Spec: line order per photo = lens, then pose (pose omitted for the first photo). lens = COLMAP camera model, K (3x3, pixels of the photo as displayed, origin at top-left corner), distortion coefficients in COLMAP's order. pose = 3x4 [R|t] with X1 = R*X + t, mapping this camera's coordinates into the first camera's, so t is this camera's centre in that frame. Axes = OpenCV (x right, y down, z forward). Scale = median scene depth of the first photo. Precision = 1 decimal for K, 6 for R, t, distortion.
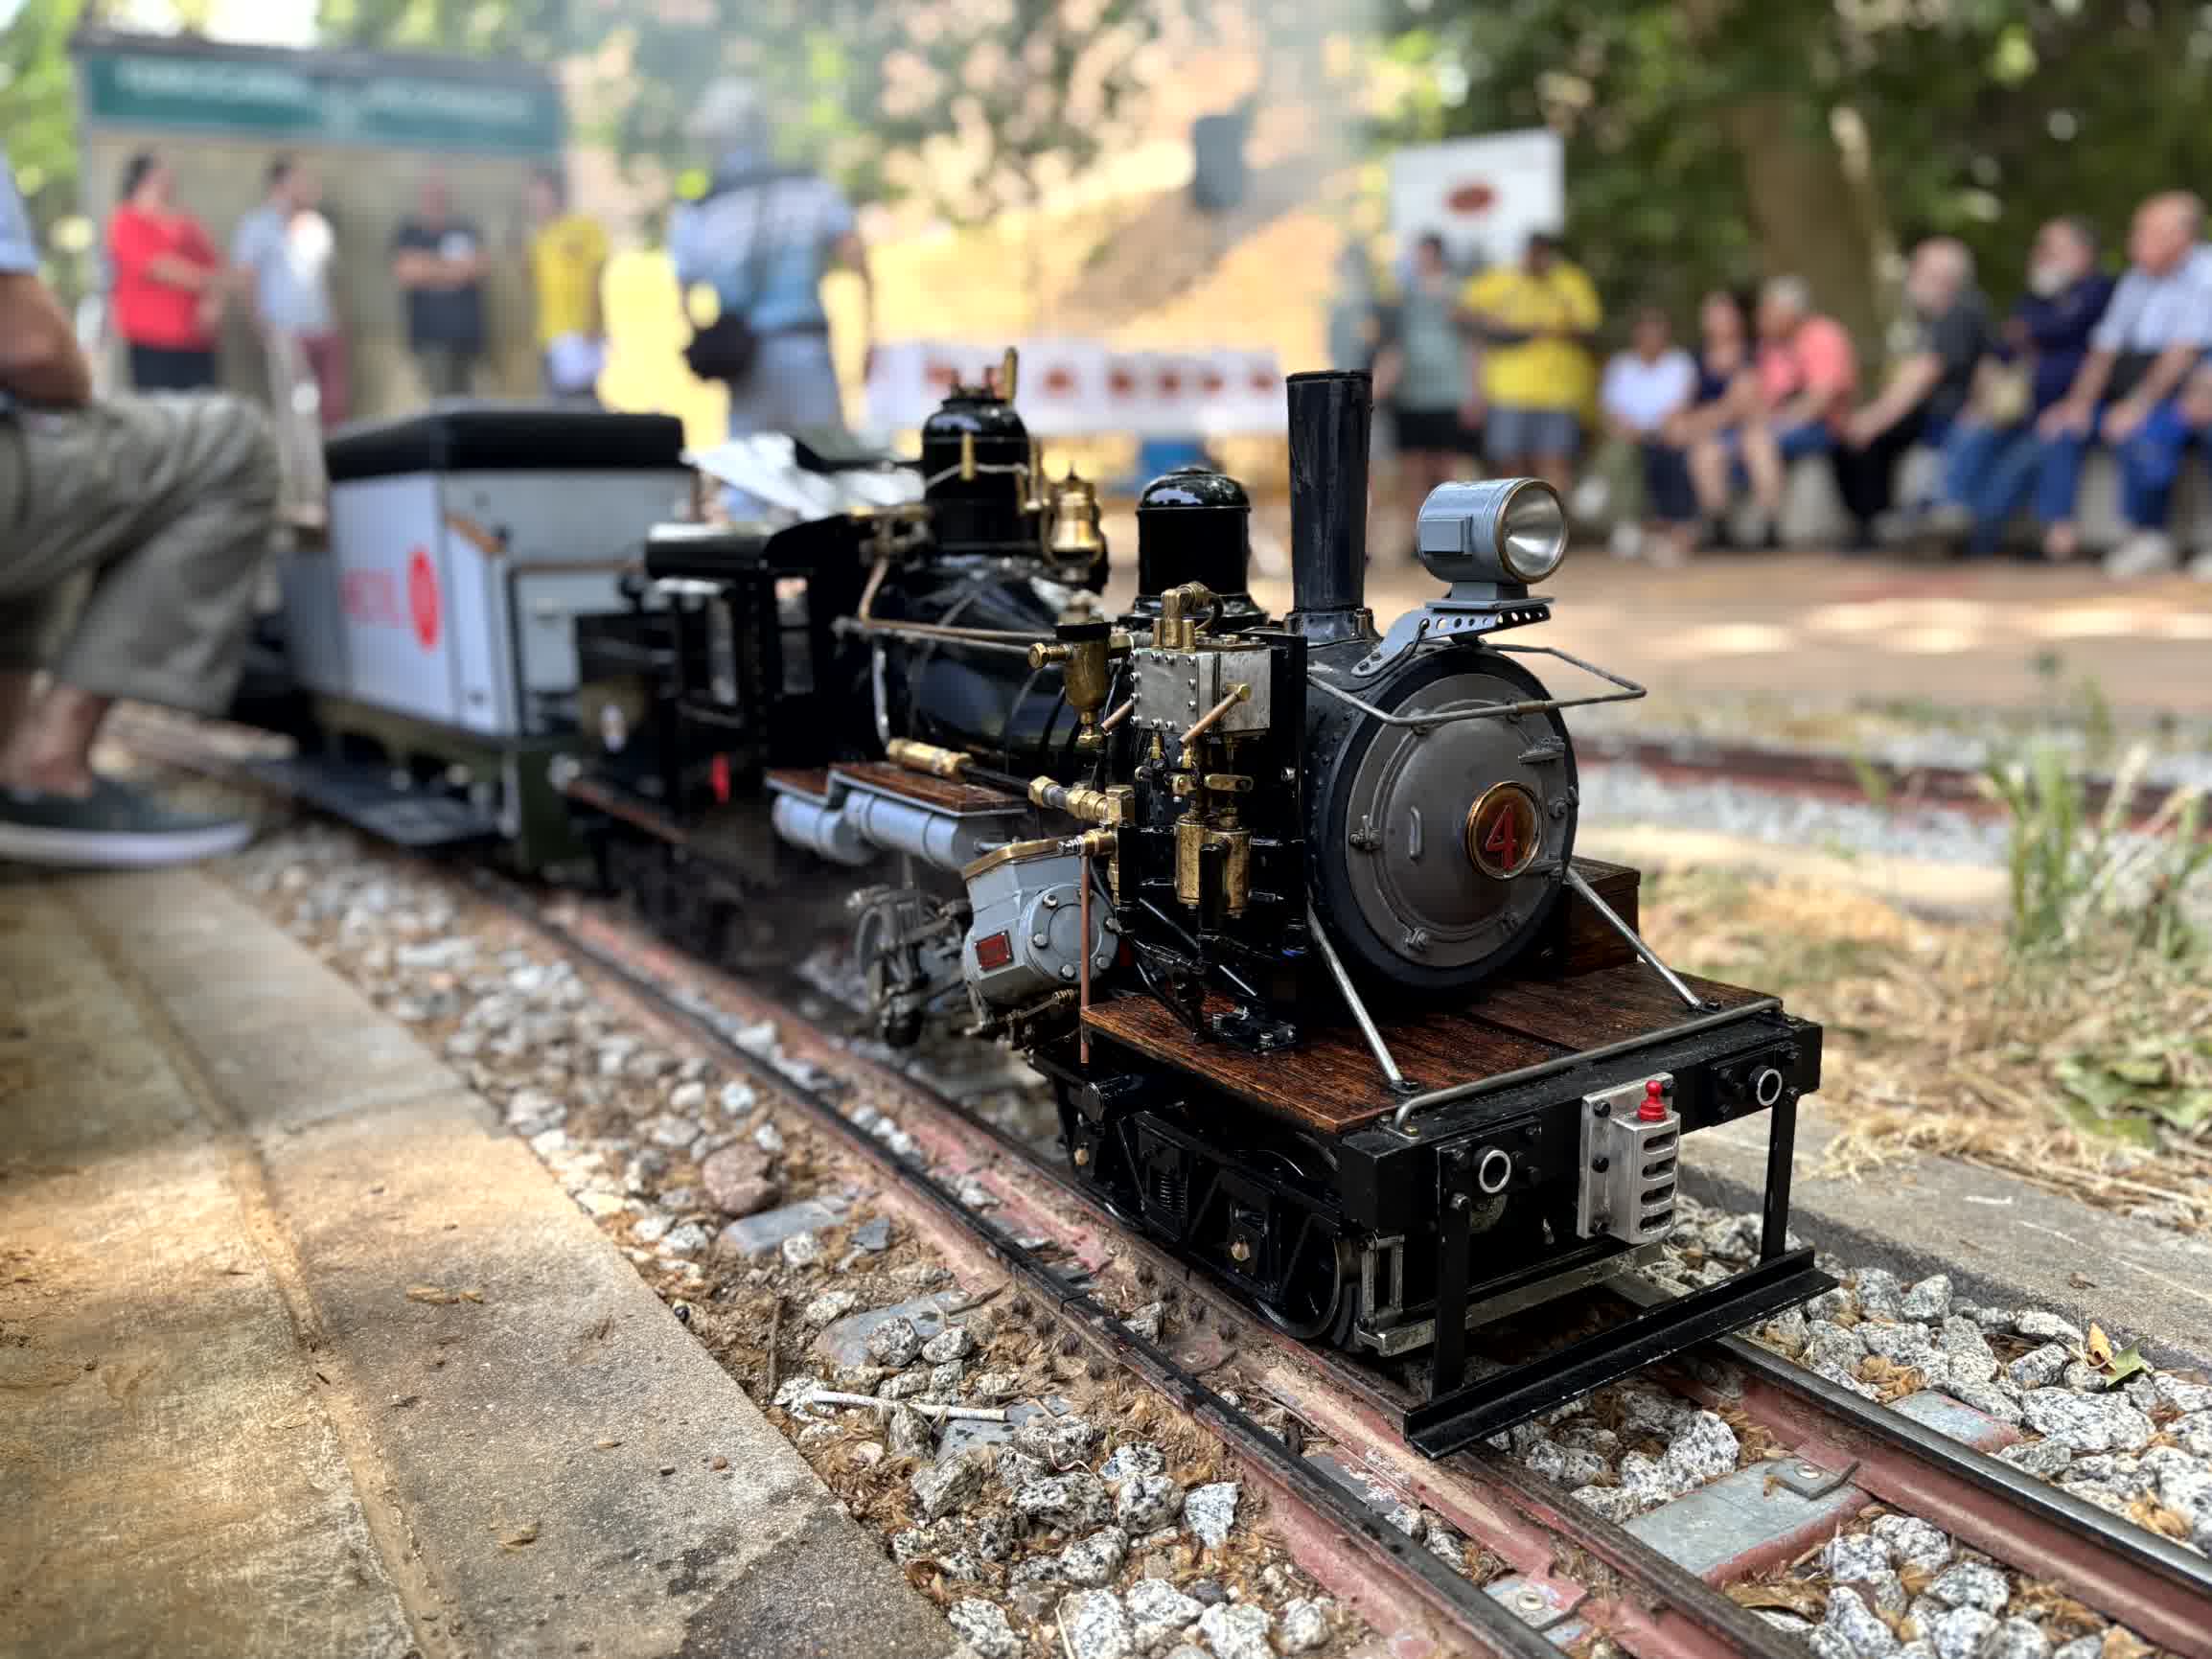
lens RADIAL K [[1689.4, 0, 1095.0], [0, 1689.4, 843.3], [0, 0, 1]] dist [0.045782, -0.056624]
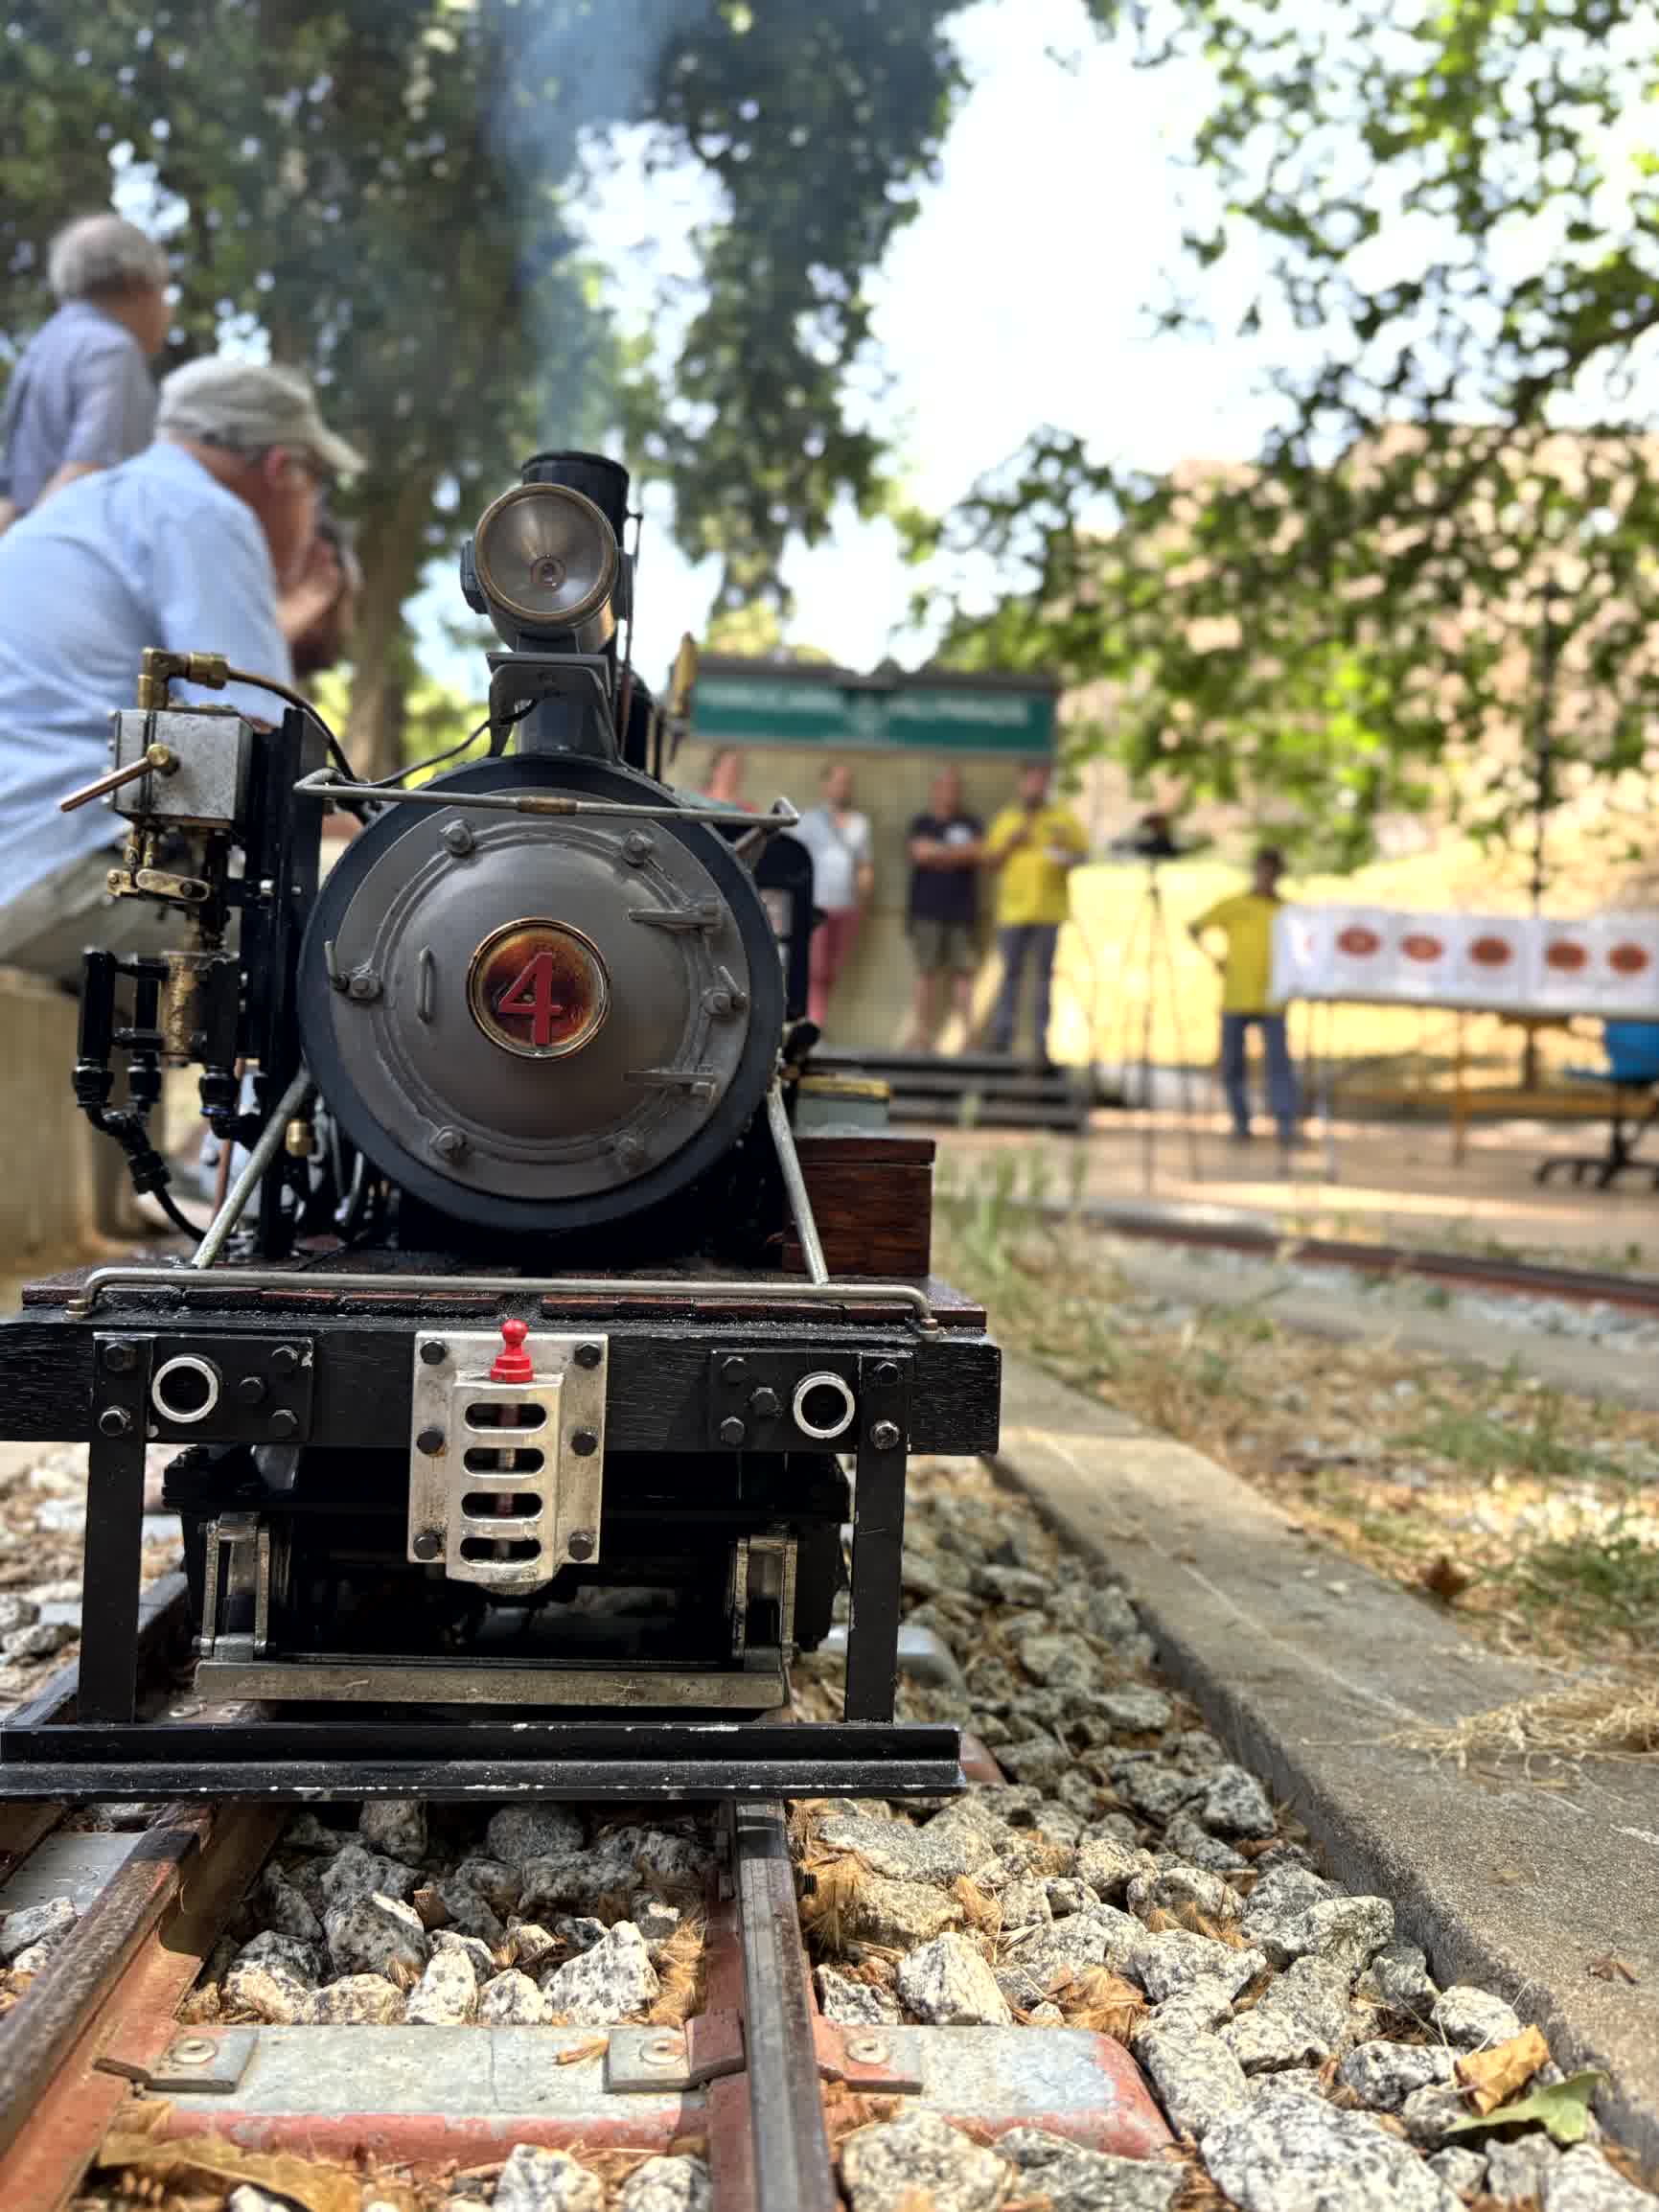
lens RADIAL K [[1689.4, 0, 848.4], [0, 1689.4, 1089.0], [0, 0, 1]] dist [0.045782, -0.056624]
pose [[0.905657, 0.064604, -0.419060, 0.620291], [-0.146757, 0.974998, -0.166856, 0.124733], [0.397804, 0.212614, 0.892495, 0.405148]]
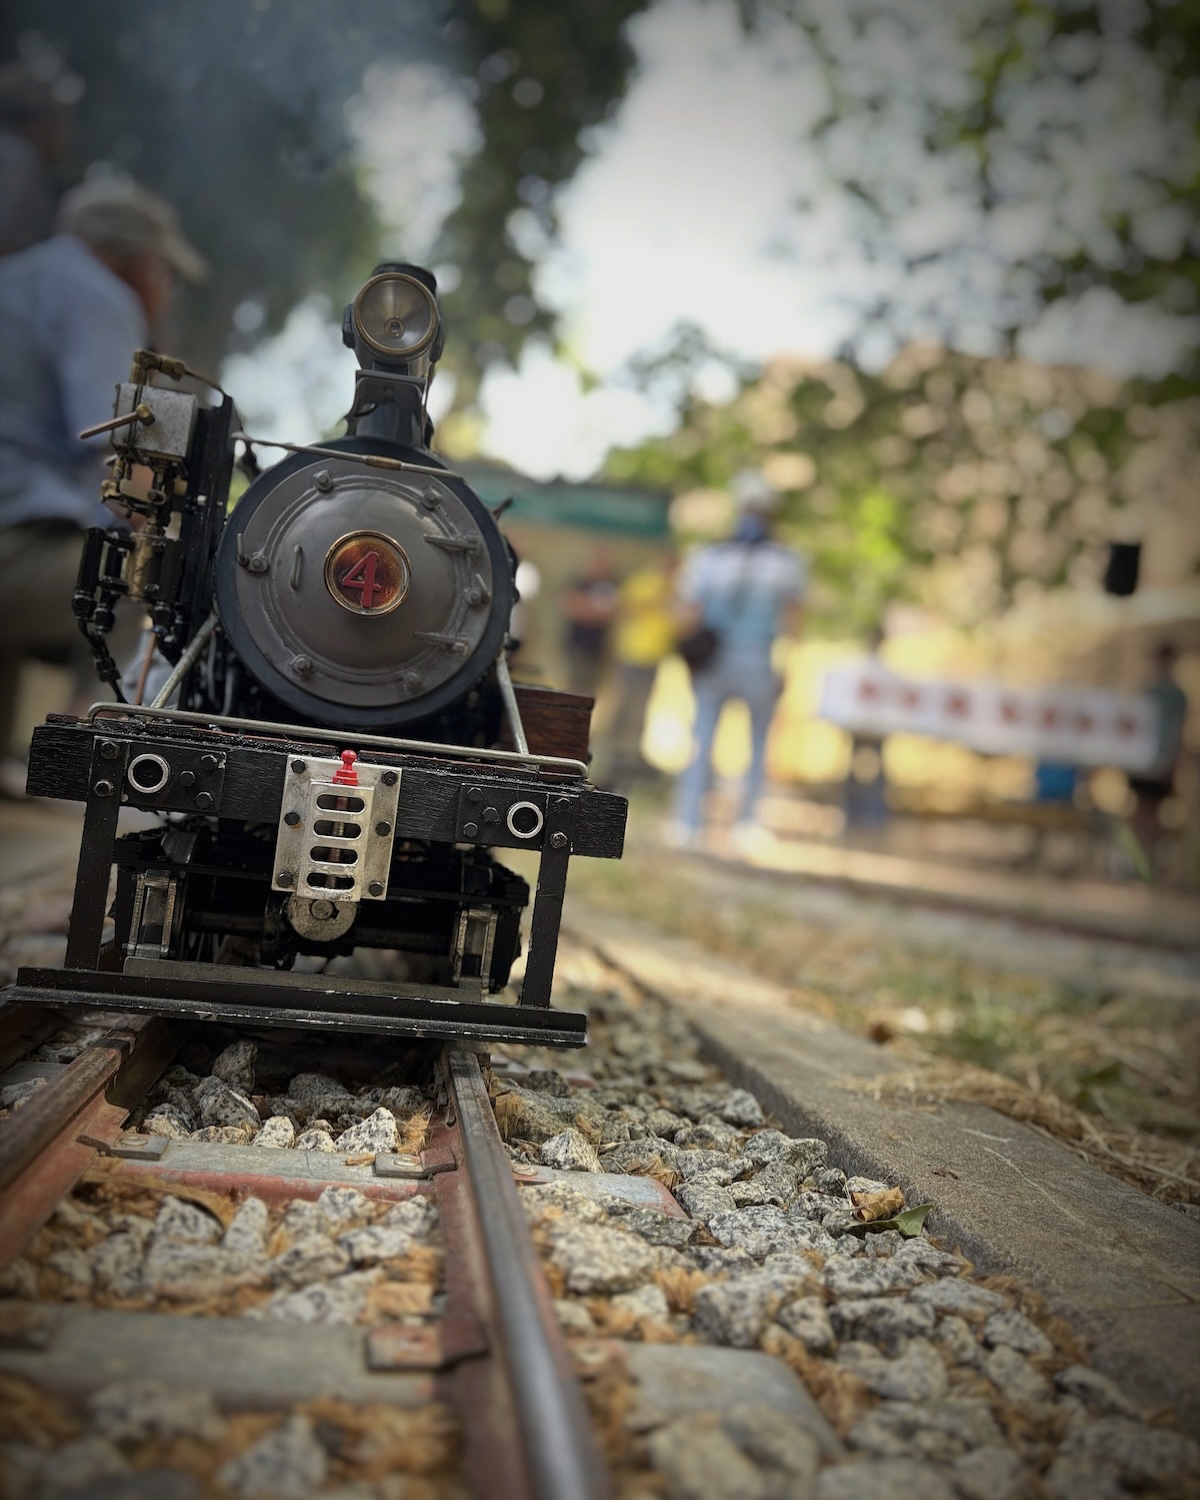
lens RADIAL K [[1227.4, 0, 606.2], [0, 1227.4, 749.1], [0, 0, 1]] dist [0.017031, 0.017378]
pose [[0.928978, 0.132115, -0.345754, 0.664488], [-0.212083, 0.955573, -0.204696, 0.233309], [0.303350, 0.263486, 0.915726, 0.286721]]
